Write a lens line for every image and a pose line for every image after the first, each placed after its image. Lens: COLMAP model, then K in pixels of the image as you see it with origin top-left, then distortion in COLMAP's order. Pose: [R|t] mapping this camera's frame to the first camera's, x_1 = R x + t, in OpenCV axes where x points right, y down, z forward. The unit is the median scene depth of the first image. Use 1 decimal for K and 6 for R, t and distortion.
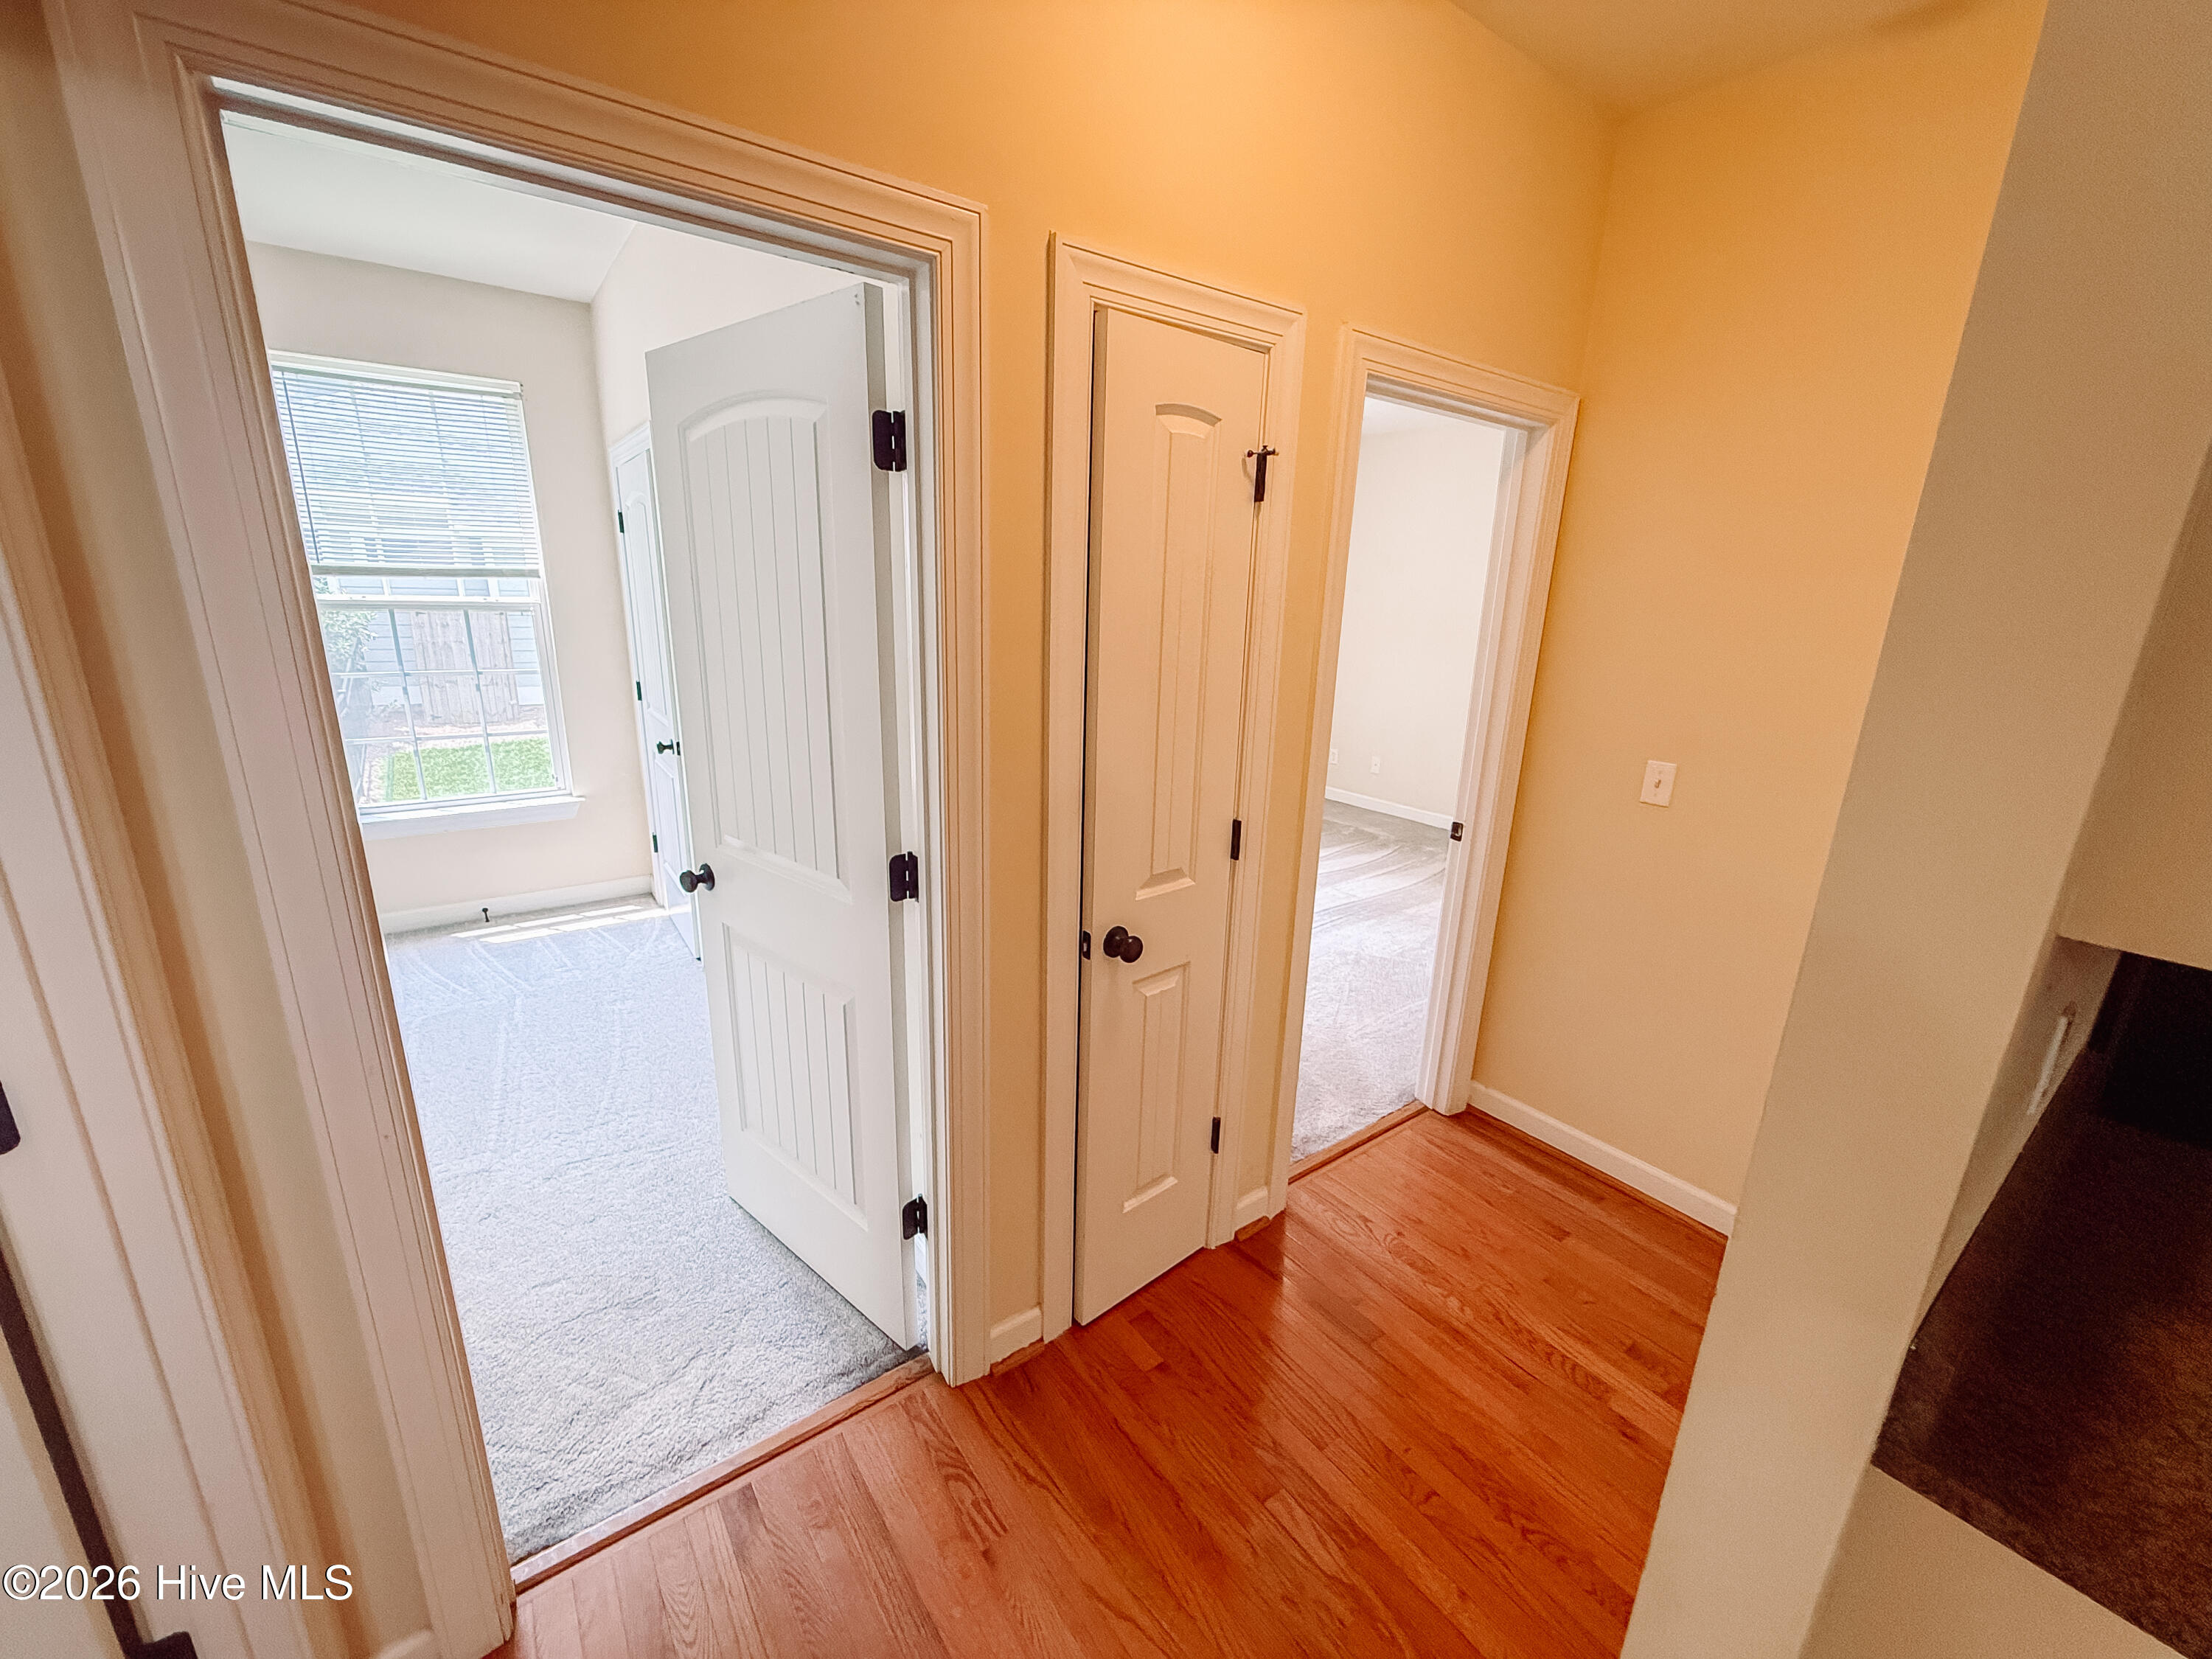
lens RADIAL K [[879.4, 0, 1089.4], [0, 879.4, 830.7], [0, 0, 1]] dist [0.002072, 0.000320]
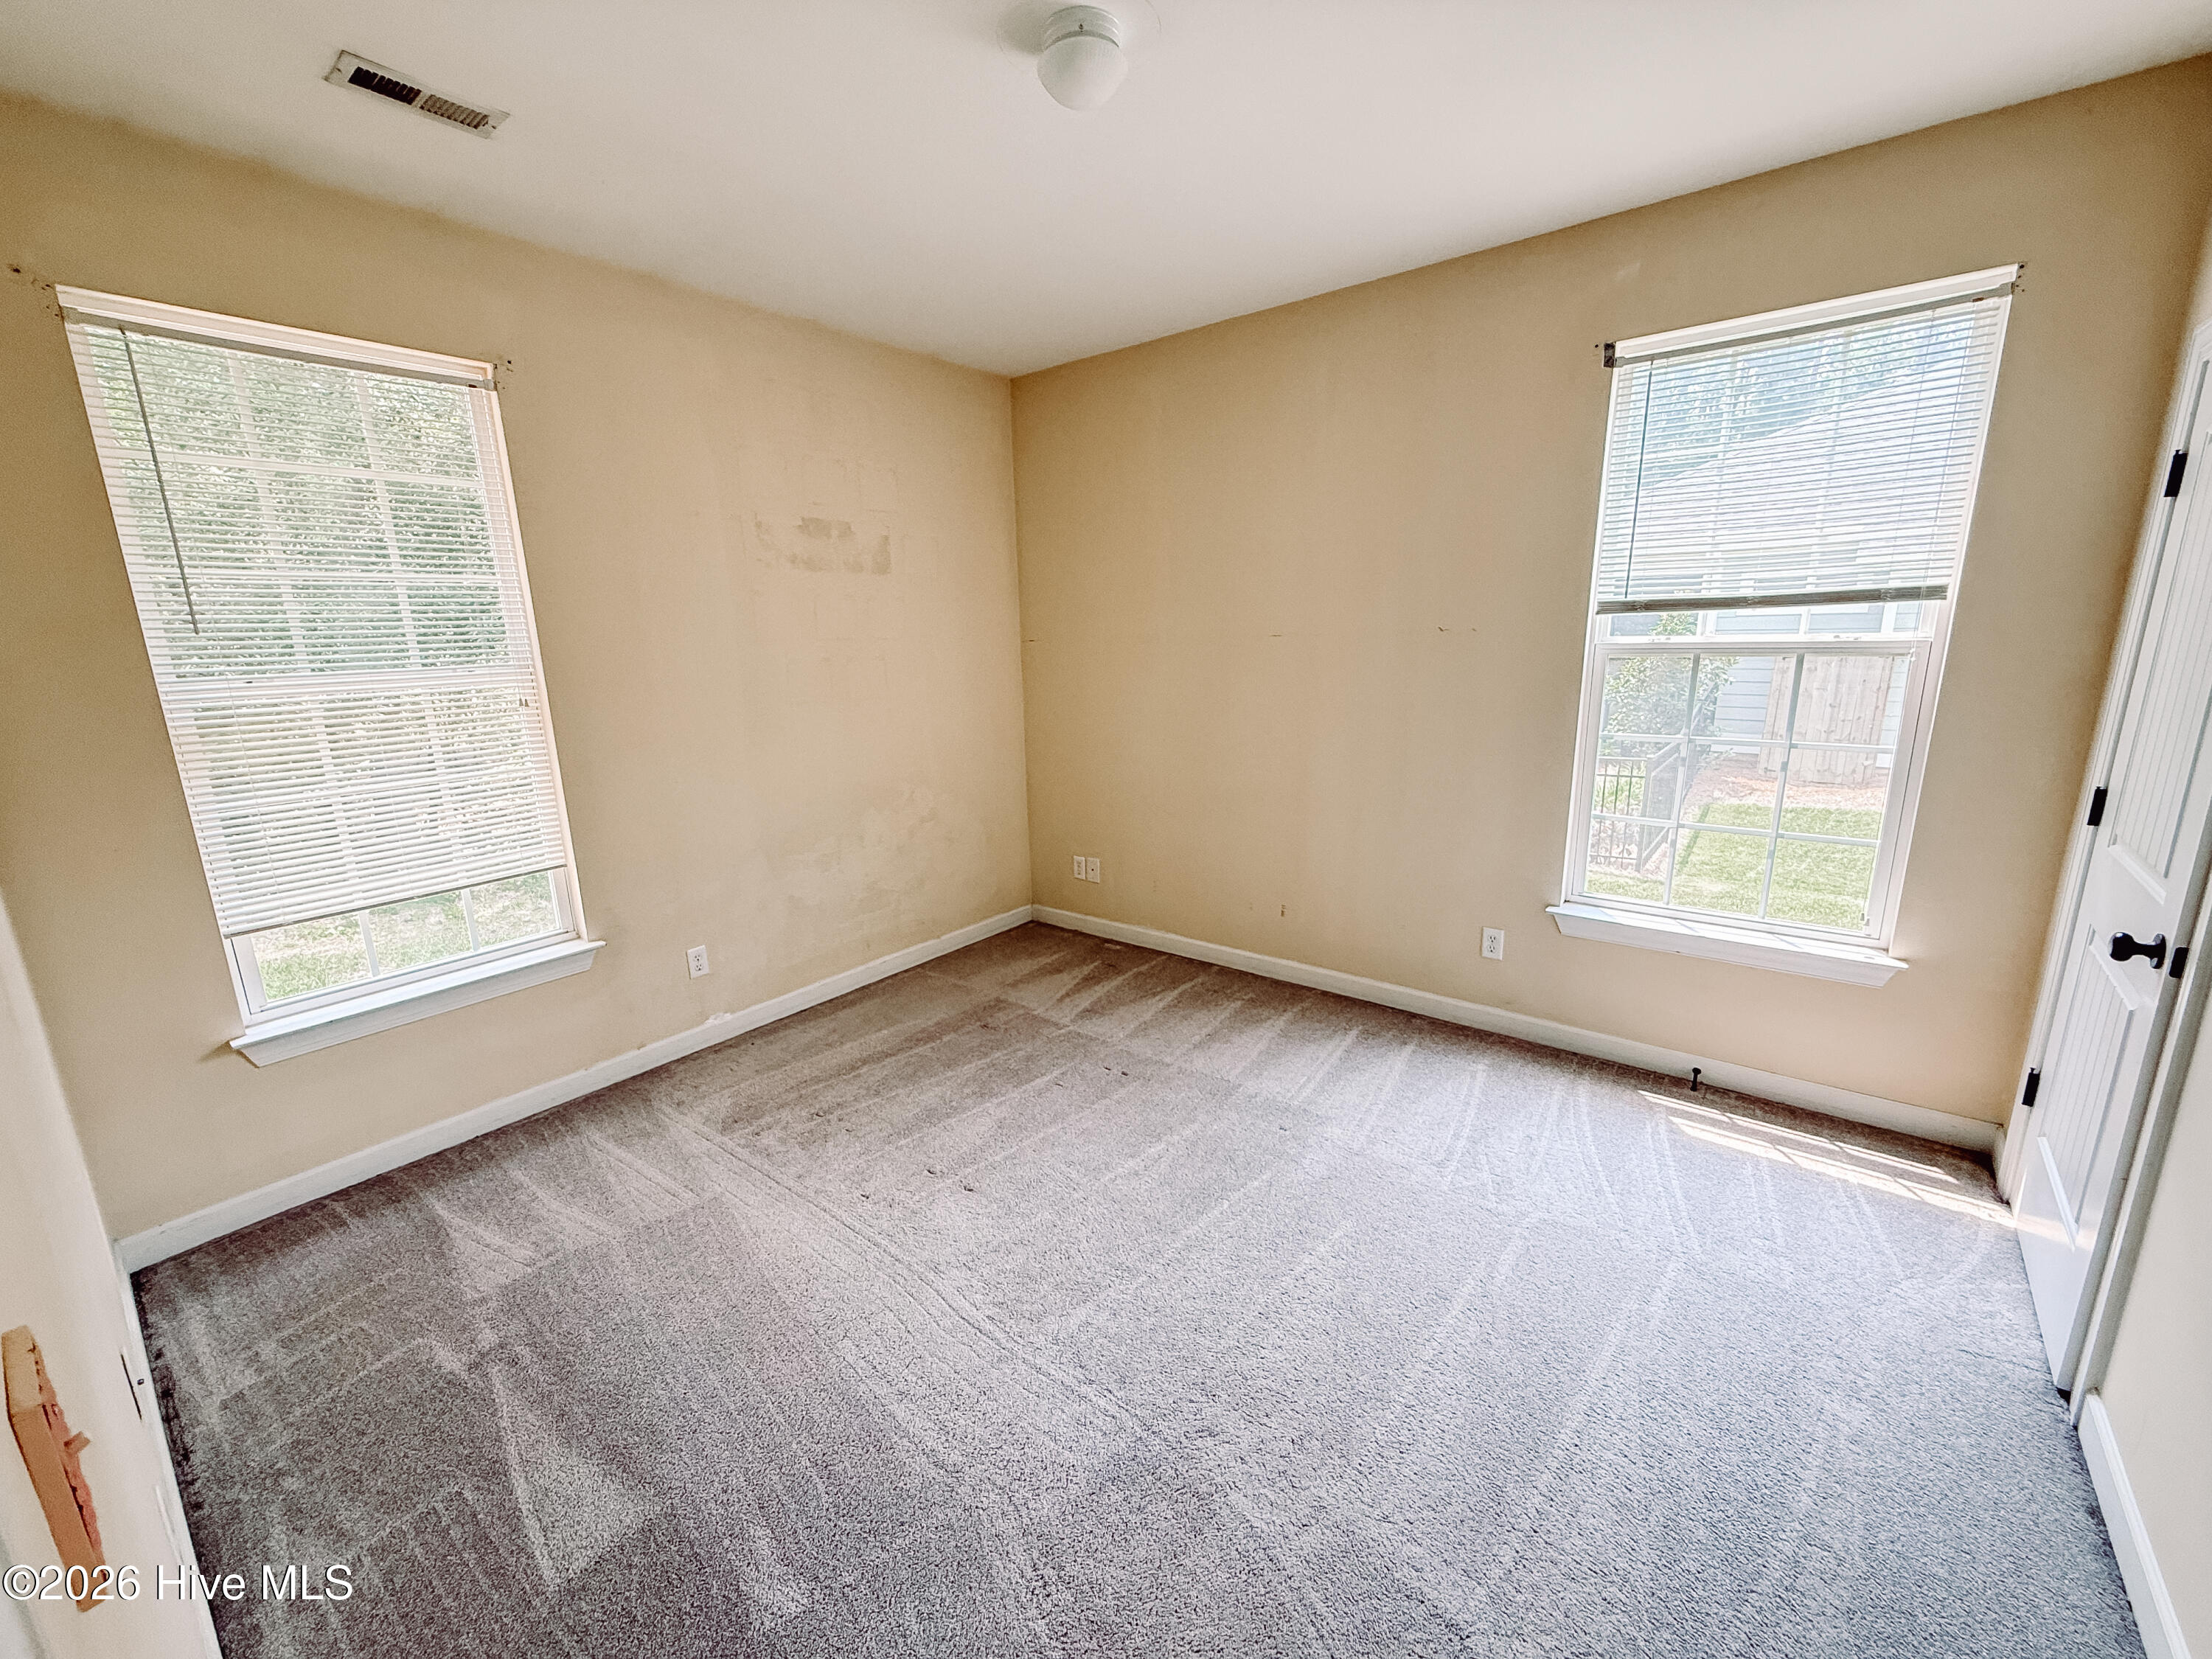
lens RADIAL K [[879.4, 0, 1089.4], [0, 879.4, 830.7], [0, 0, 1]] dist [0.002072, 0.000320]
pose [[0.252988, 0.178609, -0.950840, -0.174283], [-0.219976, 0.967689, 0.123245, -0.080655], [0.942129, 0.177982, 0.284103, 0.311070]]
